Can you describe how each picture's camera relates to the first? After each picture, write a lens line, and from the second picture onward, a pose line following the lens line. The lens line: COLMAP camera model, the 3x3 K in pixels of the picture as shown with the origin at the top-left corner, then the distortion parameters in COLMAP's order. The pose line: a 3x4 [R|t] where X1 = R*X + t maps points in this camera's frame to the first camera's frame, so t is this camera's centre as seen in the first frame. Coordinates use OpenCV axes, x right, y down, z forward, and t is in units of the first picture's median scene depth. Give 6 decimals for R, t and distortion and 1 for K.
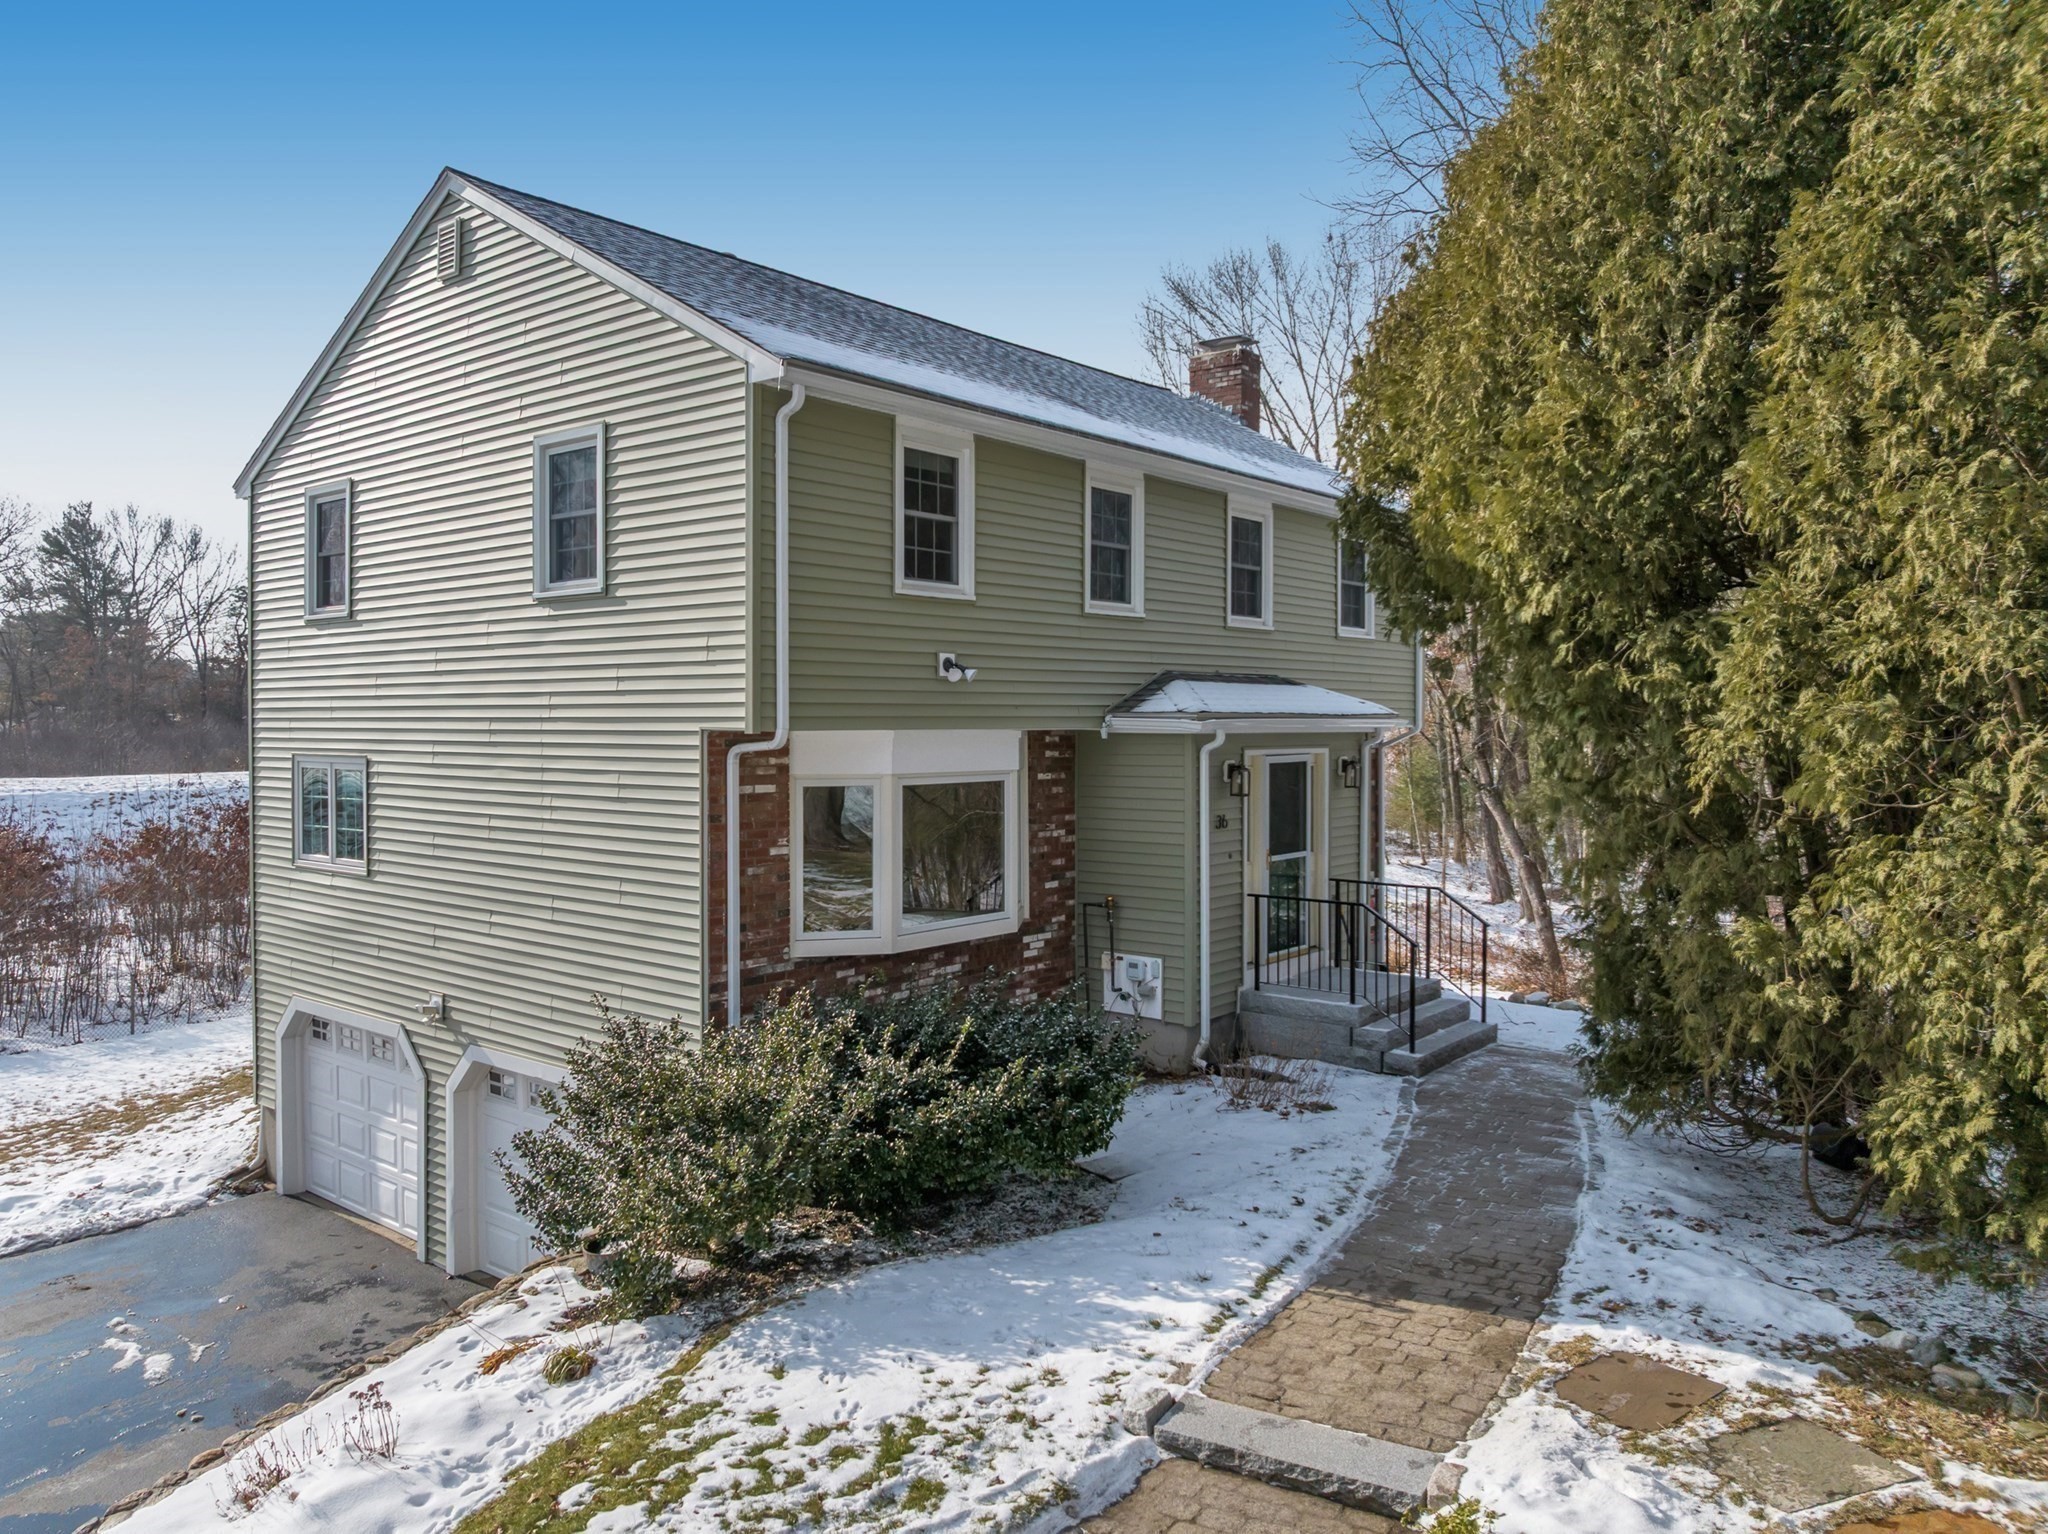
lens RADIAL K [[1467.2, 0, 1024.0], [0, 1467.2, 767.0], [0, 0, 1]] dist [-0.041339, -0.007224]
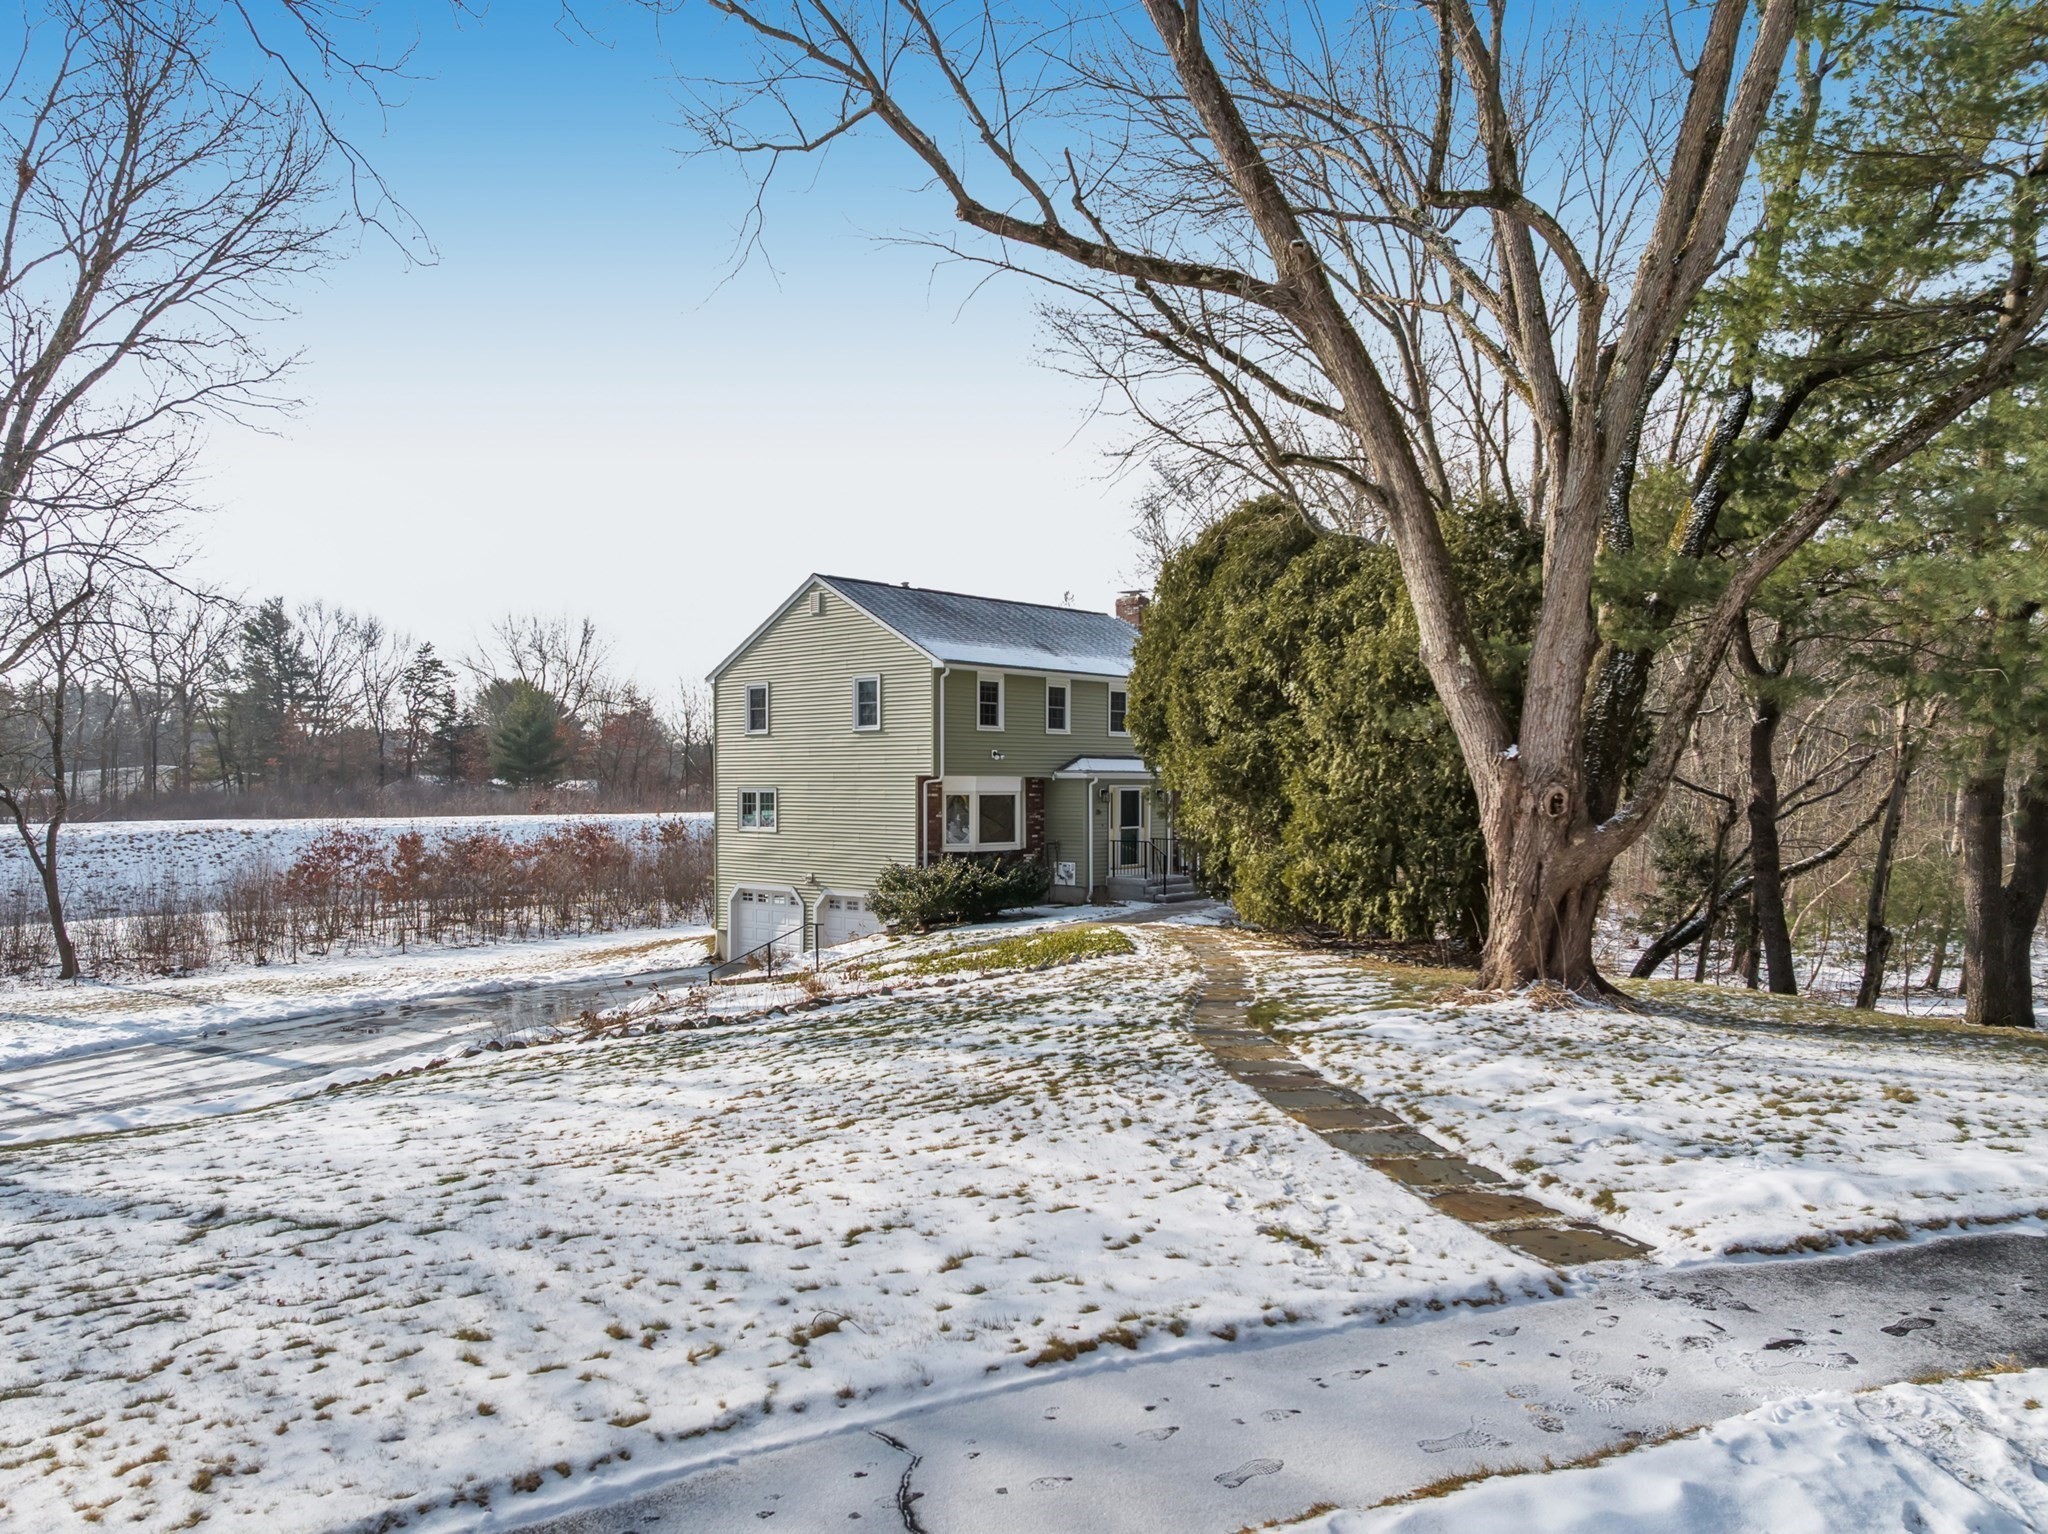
lens RADIAL K [[1467.2, 0, 1024.0], [0, 1467.2, 767.0], [0, 0, 1]] dist [-0.041339, -0.007224]
pose [[0.999128, -0.000024, -0.041760, 0.118164], [-0.001799, 0.999047, -0.043612, 0.077066], [0.041721, 0.043649, 0.998175, -1.764533]]
